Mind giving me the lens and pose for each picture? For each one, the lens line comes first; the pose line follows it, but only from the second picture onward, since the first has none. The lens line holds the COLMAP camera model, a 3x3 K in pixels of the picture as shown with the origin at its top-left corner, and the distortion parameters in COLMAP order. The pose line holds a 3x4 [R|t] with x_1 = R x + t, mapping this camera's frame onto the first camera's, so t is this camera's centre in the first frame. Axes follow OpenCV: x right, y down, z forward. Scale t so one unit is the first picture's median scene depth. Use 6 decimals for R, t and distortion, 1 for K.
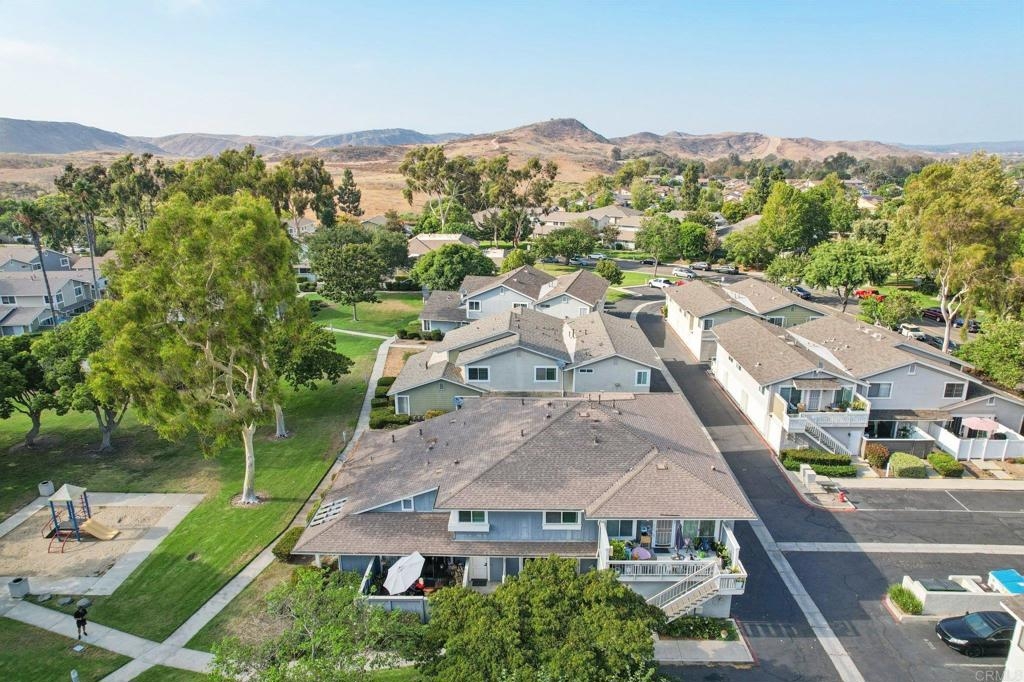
lens RADIAL K [[654.5, 0, 514.6], [0, 654.5, 344.3], [0, 0, 1]] dist [-0.069982, 0.060994]
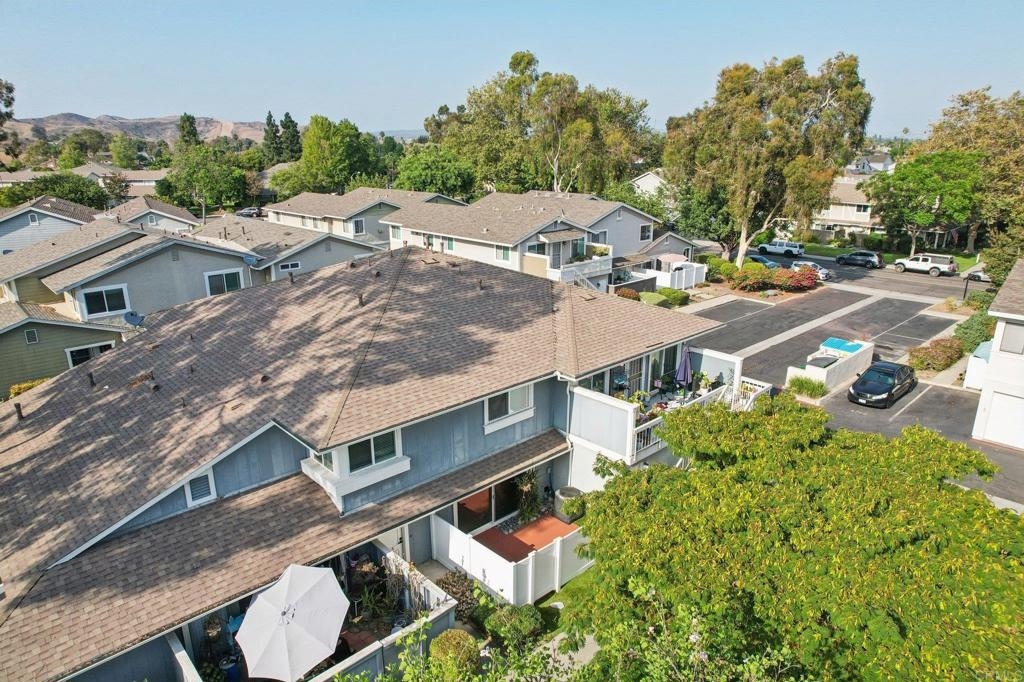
lens RADIAL K [[654.5, 0, 514.7], [0, 654.5, 344.0], [0, 0, 1]] dist [-0.069982, 0.060994]
pose [[0.713172, -0.205007, 0.670342, -0.200280], [0.194634, 0.976590, 0.091595, 0.108688], [-0.673427, 0.065148, 0.736378, 0.379388]]
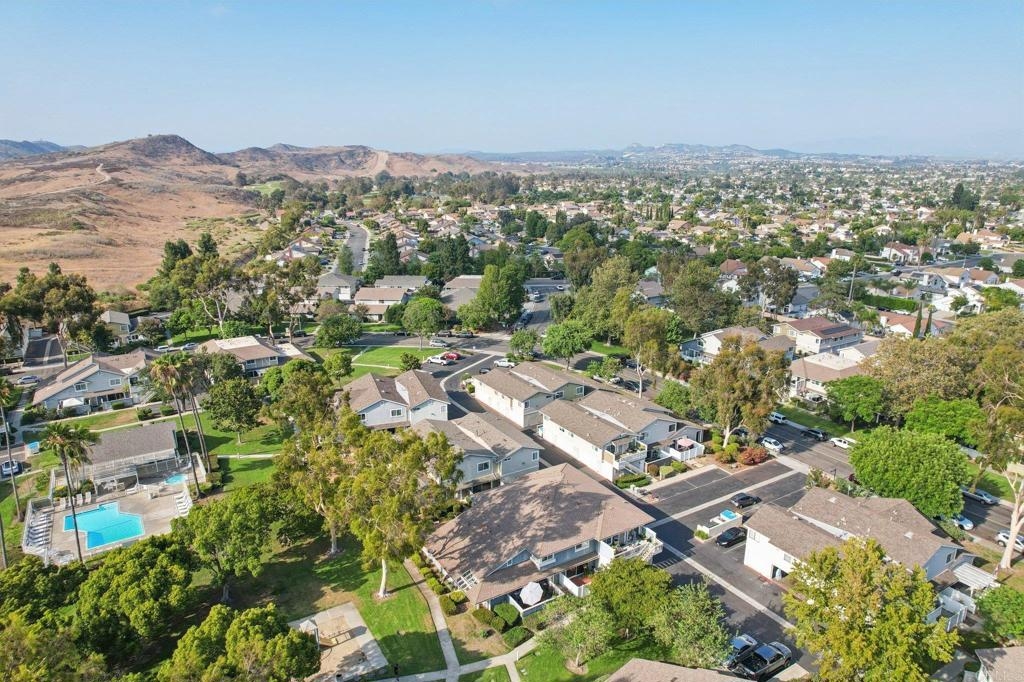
lens RADIAL K [[654.5, 0, 514.2], [0, 654.5, 348.3], [0, 0, 1]] dist [-0.069982, 0.060994]
pose [[0.838599, -0.146714, 0.524621, -0.766640], [0.147662, 0.988215, 0.040325, -0.329907], [-0.524355, 0.043651, 0.850380, -0.492368]]
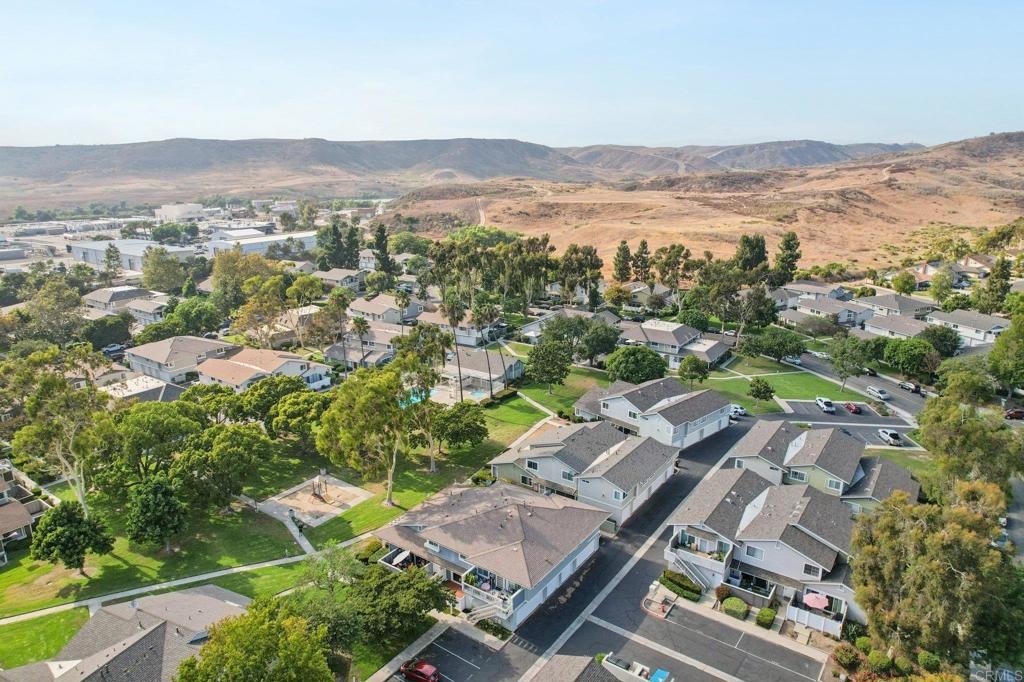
lens RADIAL K [[654.5, 0, 511.8], [0, 654.5, 346.0], [0, 0, 1]] dist [-0.069982, 0.060994]
pose [[0.829199, 0.155468, -0.536897, 0.805000], [-0.157594, 0.986598, 0.042293, -0.341294], [0.536277, 0.049542, 0.842587, -0.471645]]
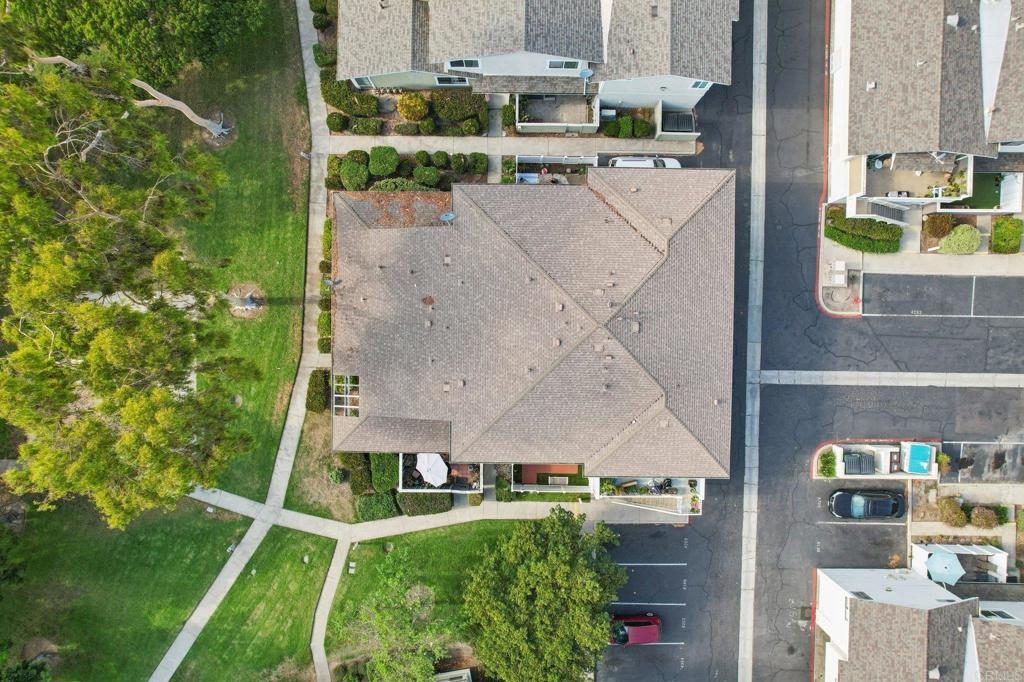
lens RADIAL K [[654.5, 0, 513.0], [0, 654.5, 343.7], [0, 0, 1]] dist [-0.069982, 0.060994]
pose [[0.999922, -0.012453, 0.000902, -0.009352], [0.002247, 0.250560, 0.968099, -0.583065], [-0.012282, -0.968021, 0.250568, 0.592869]]
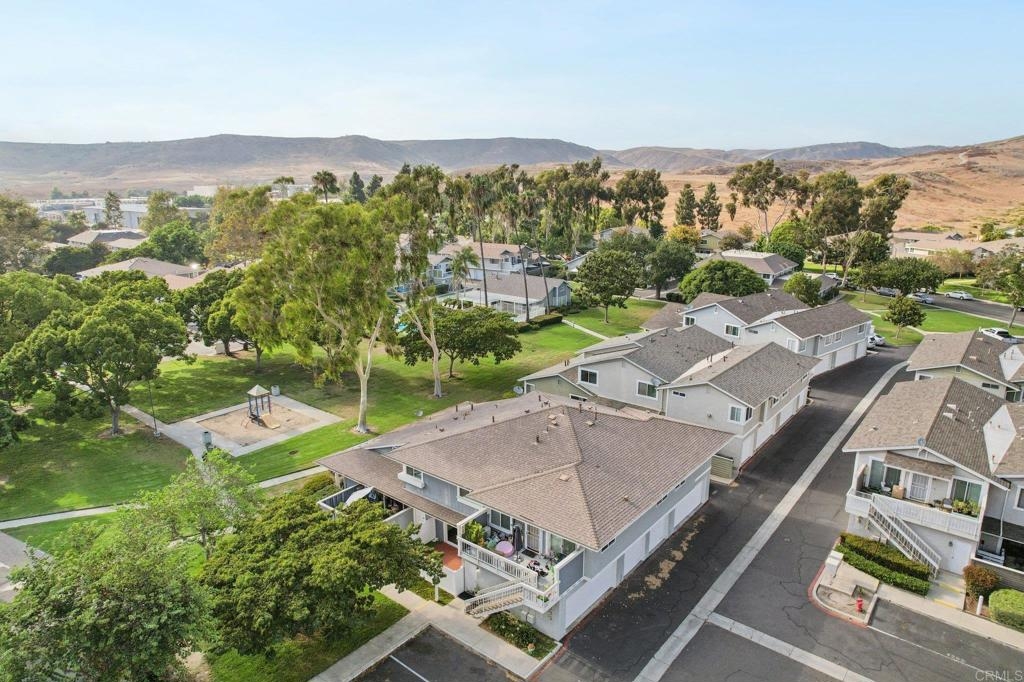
lens RADIAL K [[654.5, 0, 513.6], [0, 654.5, 345.2], [0, 0, 1]] dist [-0.069982, 0.060994]
pose [[0.793541, 0.160725, -0.586908, 0.492982], [-0.171218, 0.984496, 0.038106, -0.025634], [0.583933, 0.070250, 0.808756, 0.088770]]
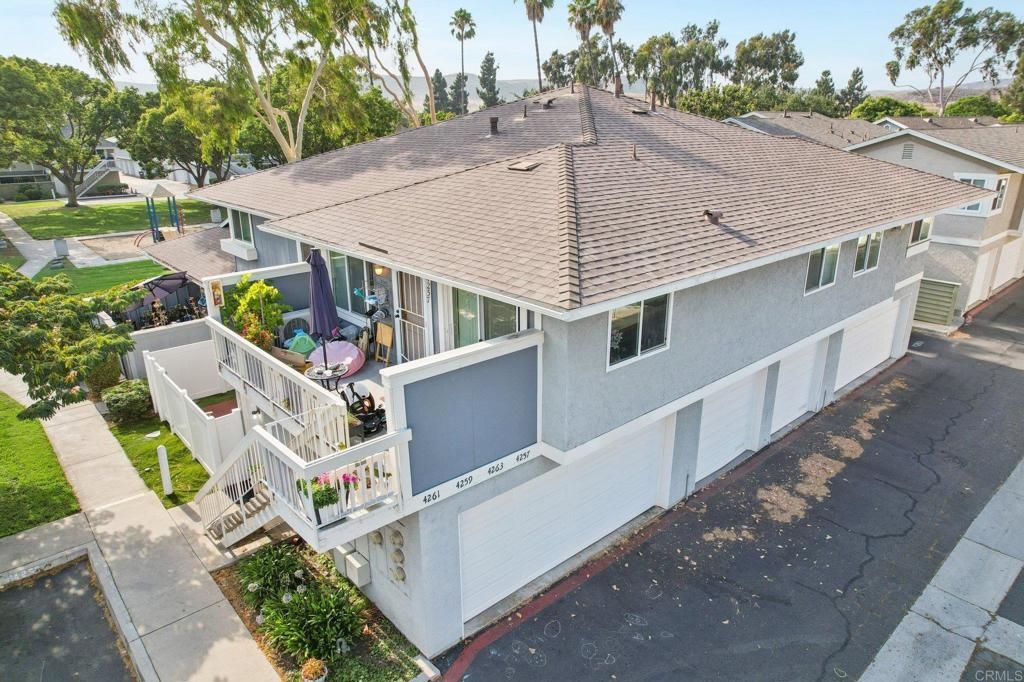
lens RADIAL K [[654.5, 0, 514.4], [0, 654.5, 345.8], [0, 0, 1]] dist [-0.069982, 0.060994]
pose [[0.684357, 0.242525, -0.687631, 0.324194], [-0.202056, 0.969209, 0.140742, 0.158681], [0.700592, 0.042622, 0.712288, 0.521997]]
